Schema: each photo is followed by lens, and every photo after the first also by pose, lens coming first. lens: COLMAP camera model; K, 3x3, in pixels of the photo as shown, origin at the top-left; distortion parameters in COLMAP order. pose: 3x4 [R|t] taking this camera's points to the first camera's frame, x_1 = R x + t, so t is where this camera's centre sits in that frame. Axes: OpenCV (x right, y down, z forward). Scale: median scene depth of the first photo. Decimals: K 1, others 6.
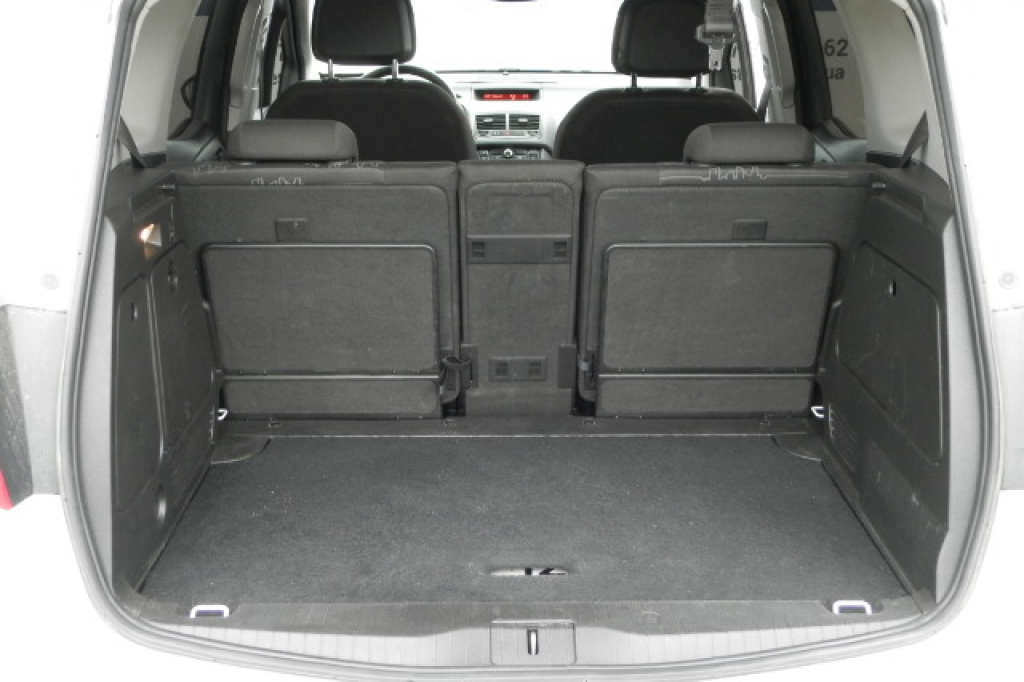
lens RADIAL K [[1205.6, 0, 510.7], [0, 1205.6, 339.9], [0, 0, 1]] dist [0.029679, 0.000000]
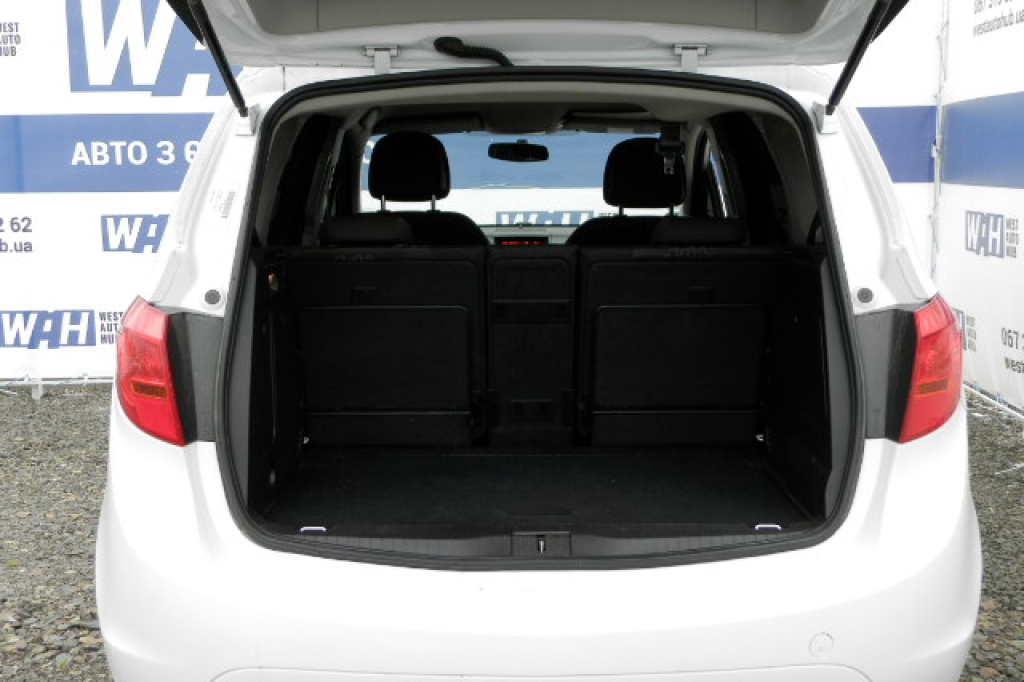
lens RADIAL K [[1205.6, 0, 511.6], [0, 1205.6, 343.2], [0, 0, 1]] dist [0.029679, 0.000000]
pose [[0.999935, -0.003746, -0.010724, -0.000283], [0.001950, 0.986652, -0.162831, 0.183896], [0.011190, 0.162800, 0.986596, -0.329892]]
